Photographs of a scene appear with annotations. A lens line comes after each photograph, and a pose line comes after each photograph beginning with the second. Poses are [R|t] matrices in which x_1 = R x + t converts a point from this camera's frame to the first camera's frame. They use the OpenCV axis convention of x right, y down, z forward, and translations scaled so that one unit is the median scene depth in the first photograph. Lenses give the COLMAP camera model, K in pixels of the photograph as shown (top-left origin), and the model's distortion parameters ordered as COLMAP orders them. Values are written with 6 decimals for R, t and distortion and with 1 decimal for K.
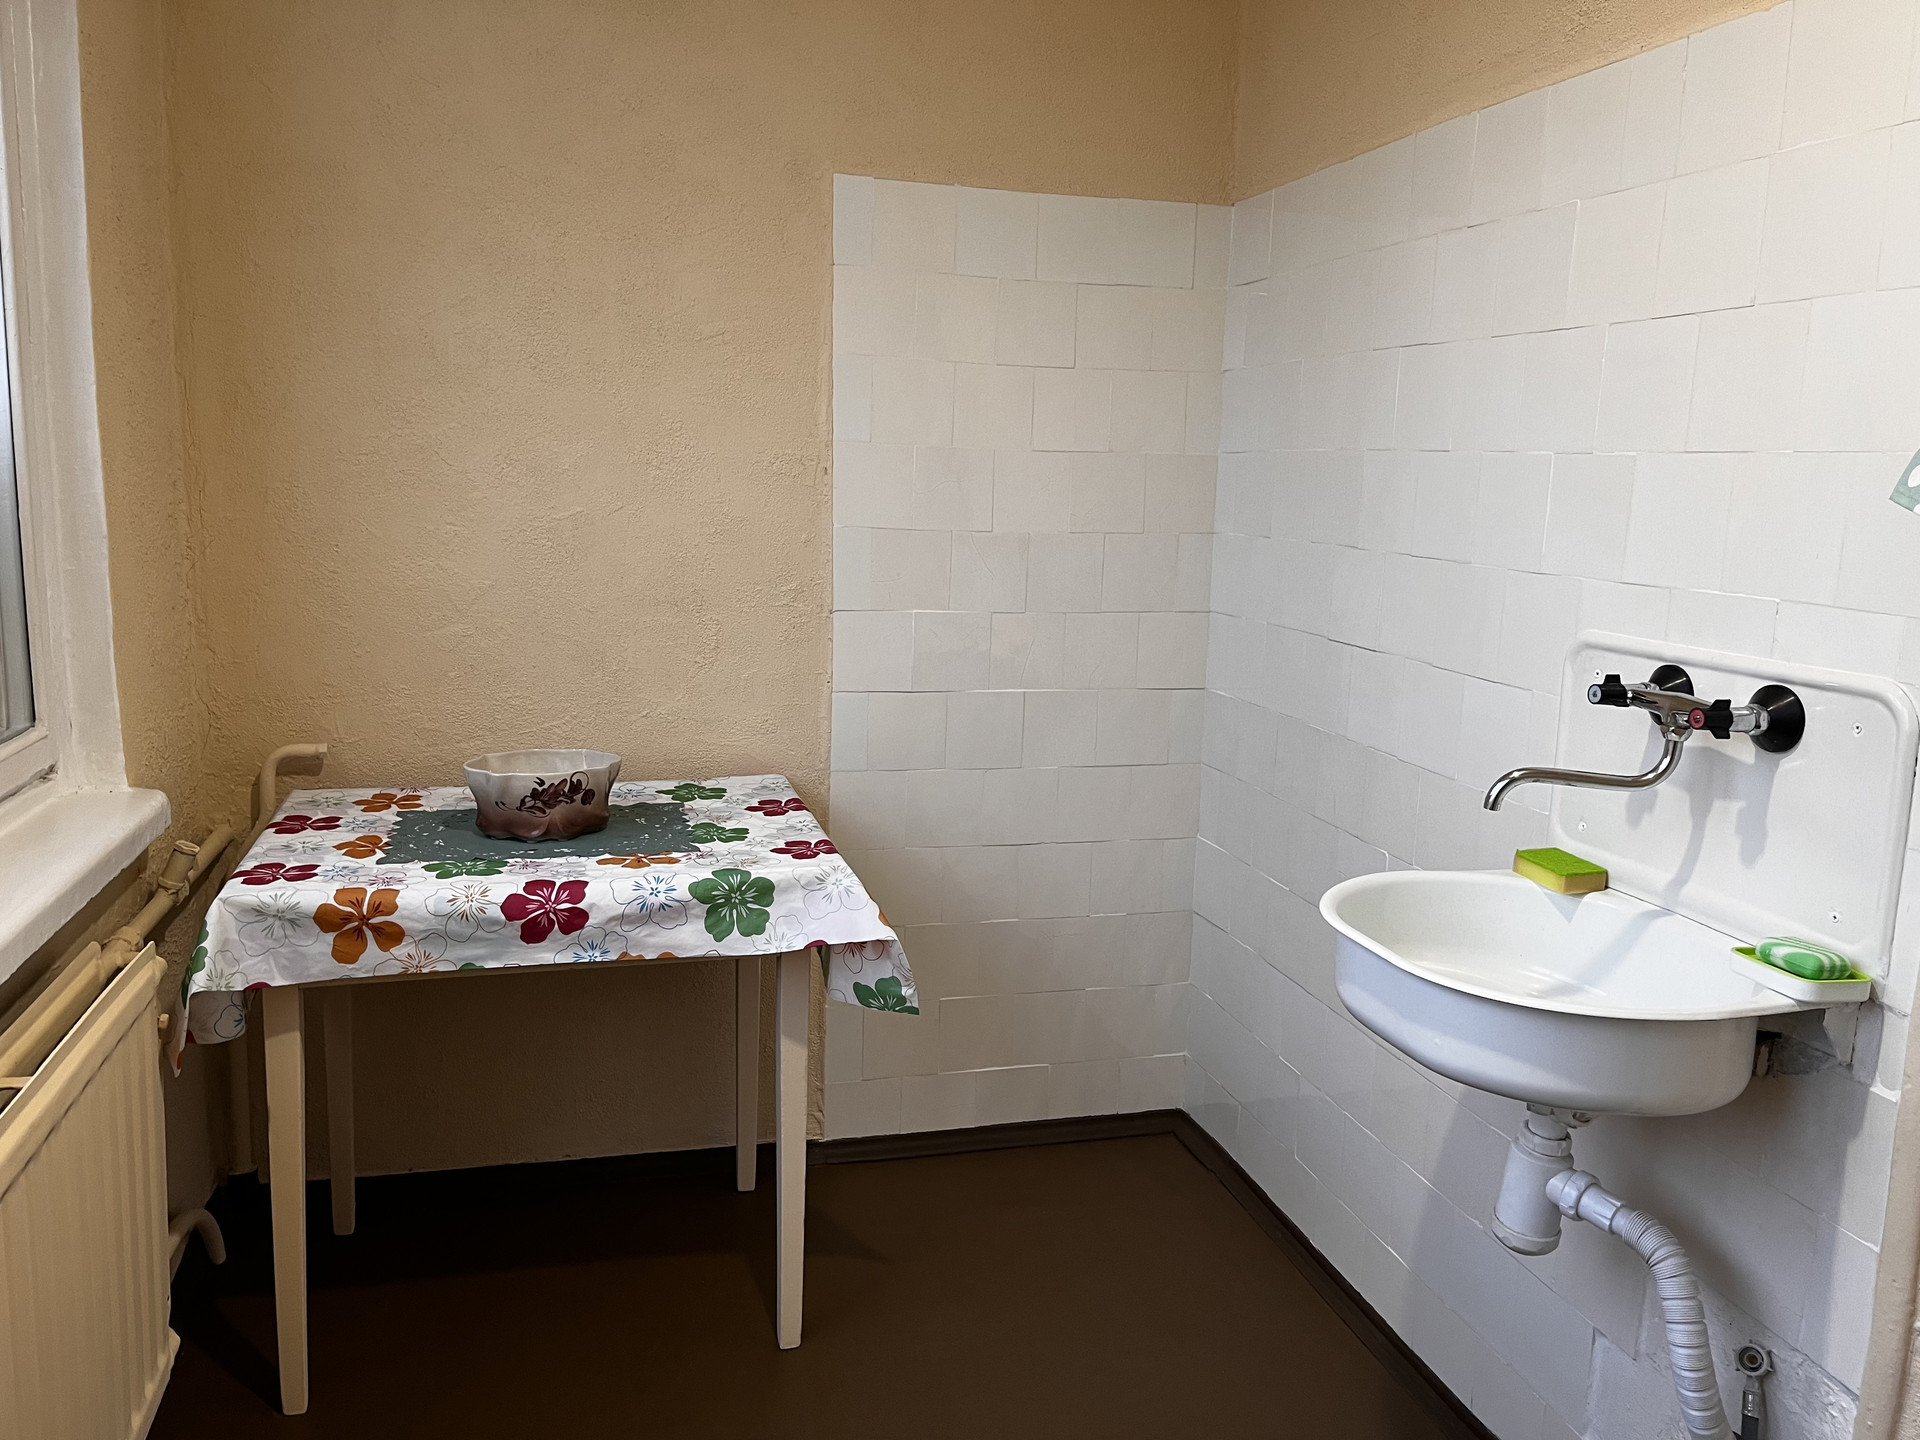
lens RADIAL K [[1442.3, 0, 972.9], [0, 1442.3, 720.7], [0, 0, 1]] dist [0.079120, -0.100808]
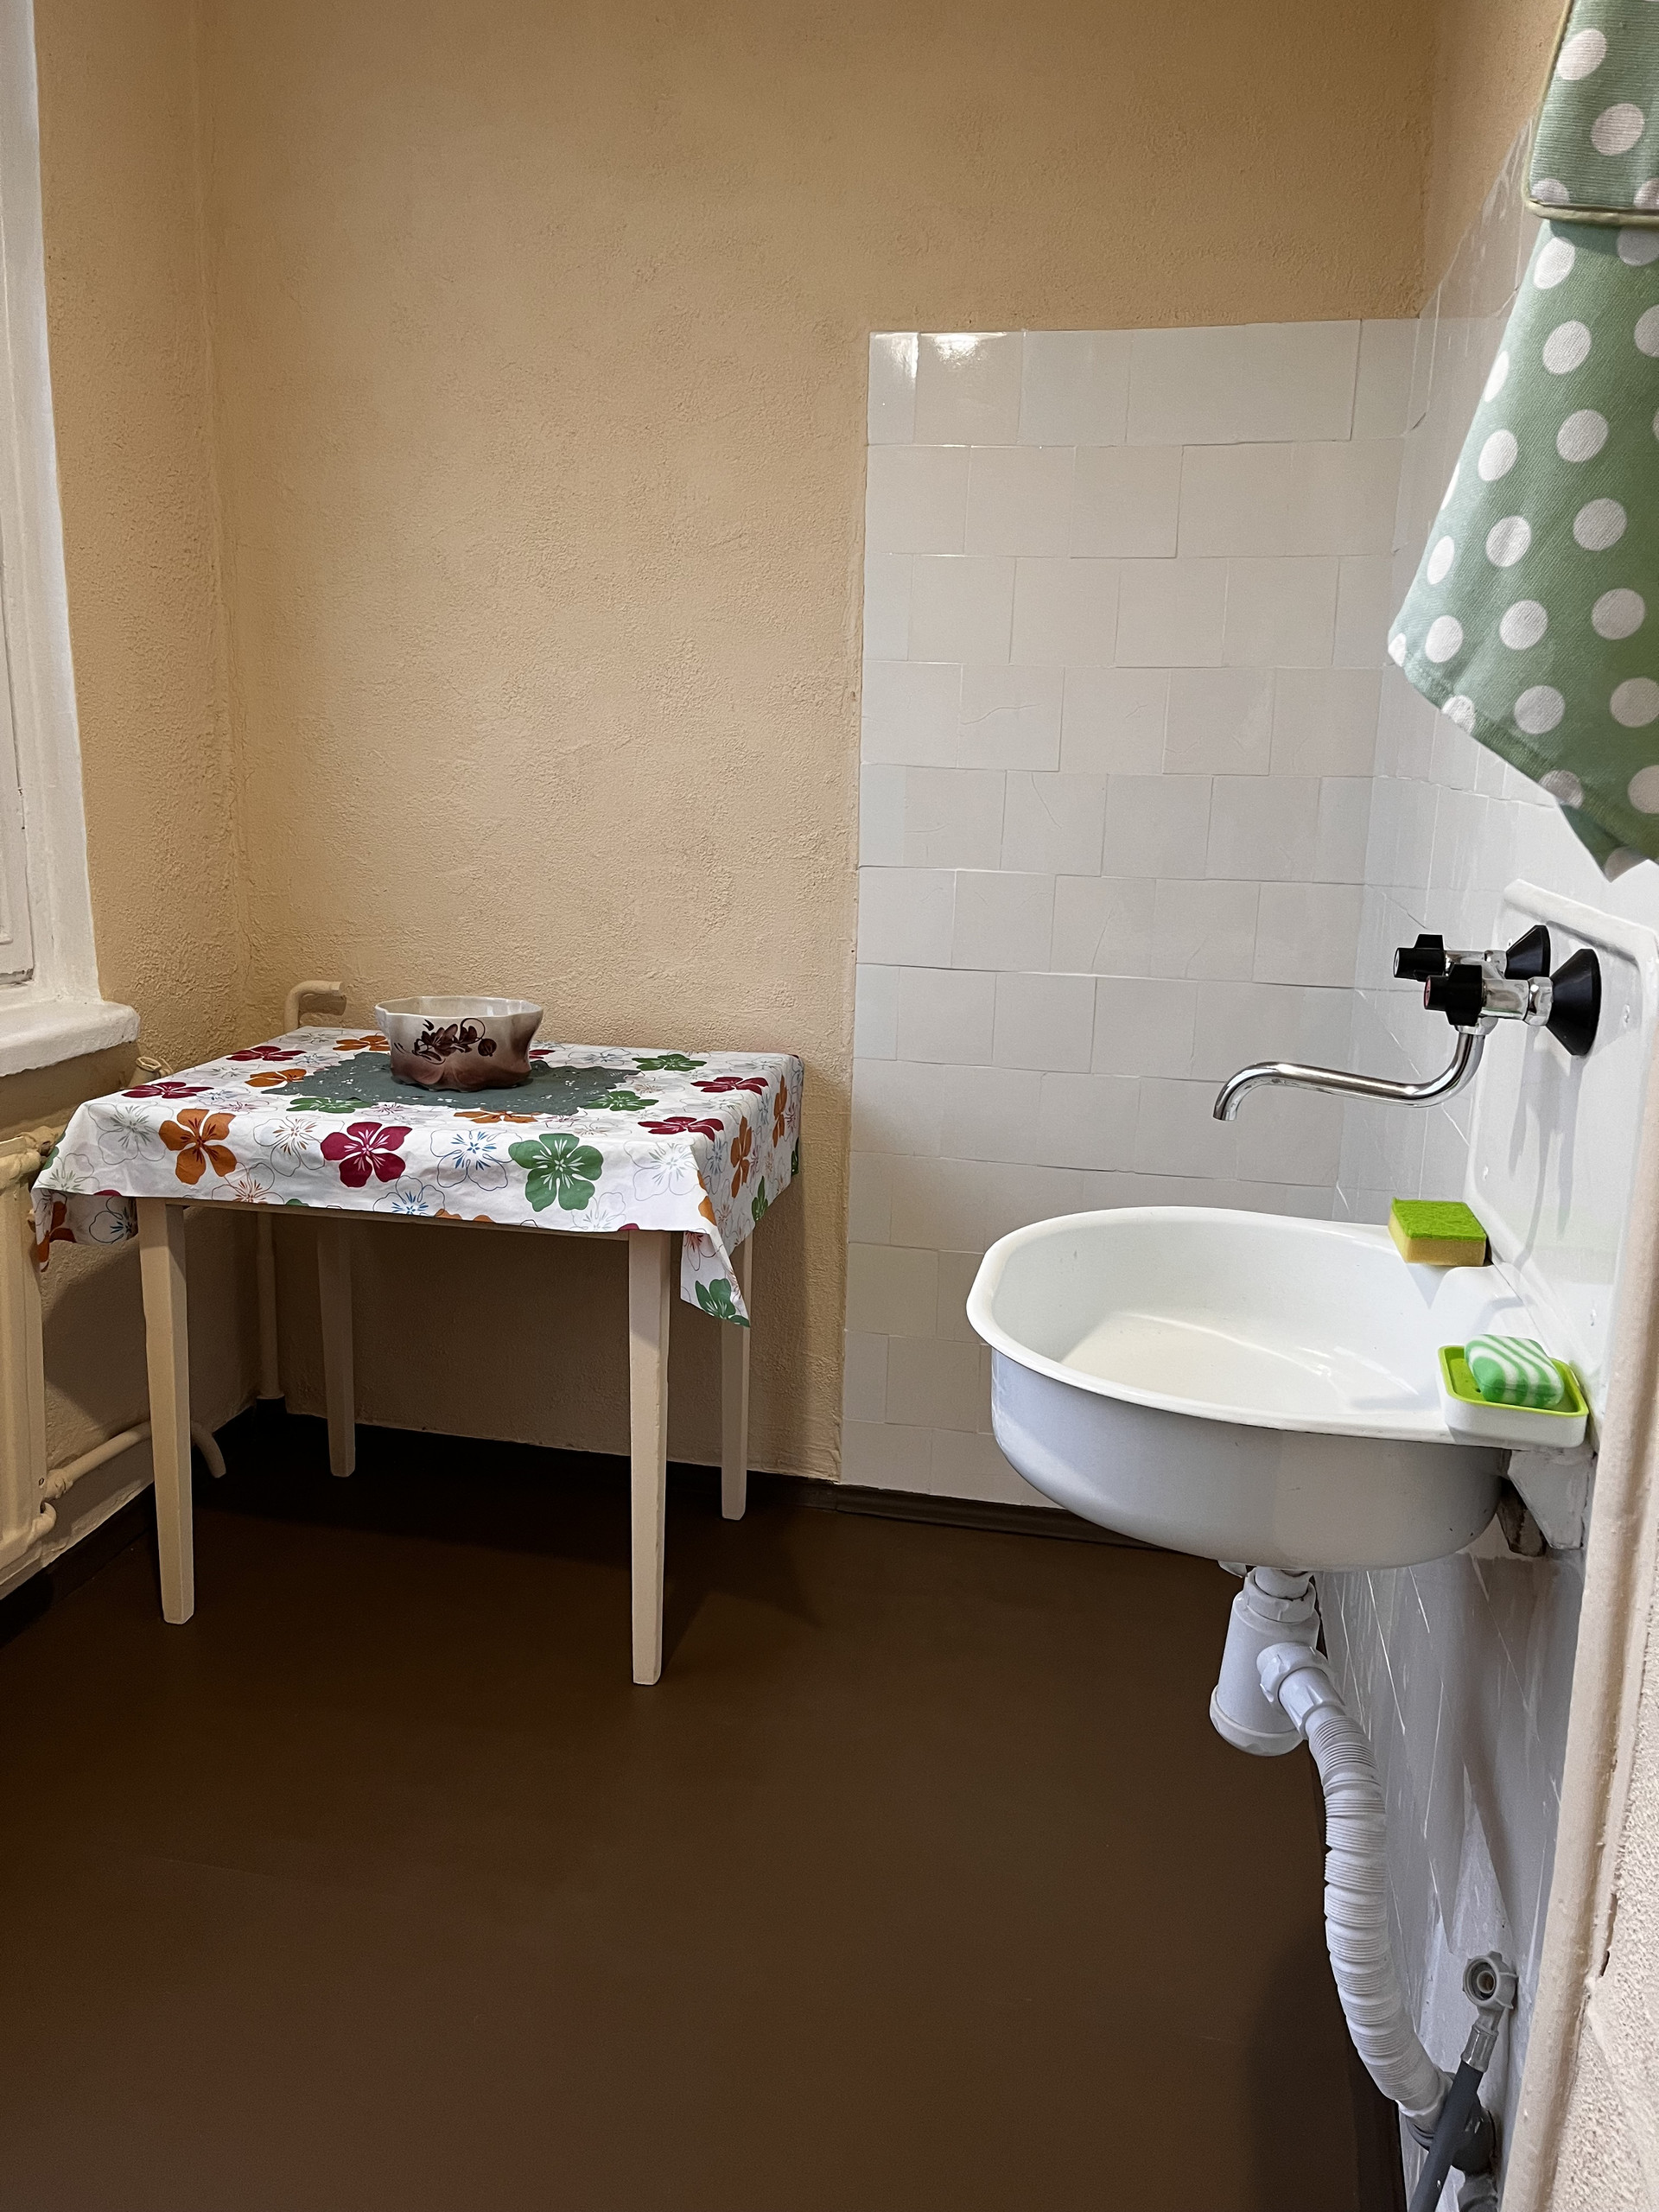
lens RADIAL K [[1661.7, 0, 858.2], [0, 1661.7, 1121.1], [0, 0, 1]] dist [0.079120, -0.100808]
pose [[0.896983, 0.091196, -0.432557, 0.452970], [-0.074587, 0.995683, 0.055251, 0.025411], [0.435728, -0.017297, 0.899912, 0.161244]]
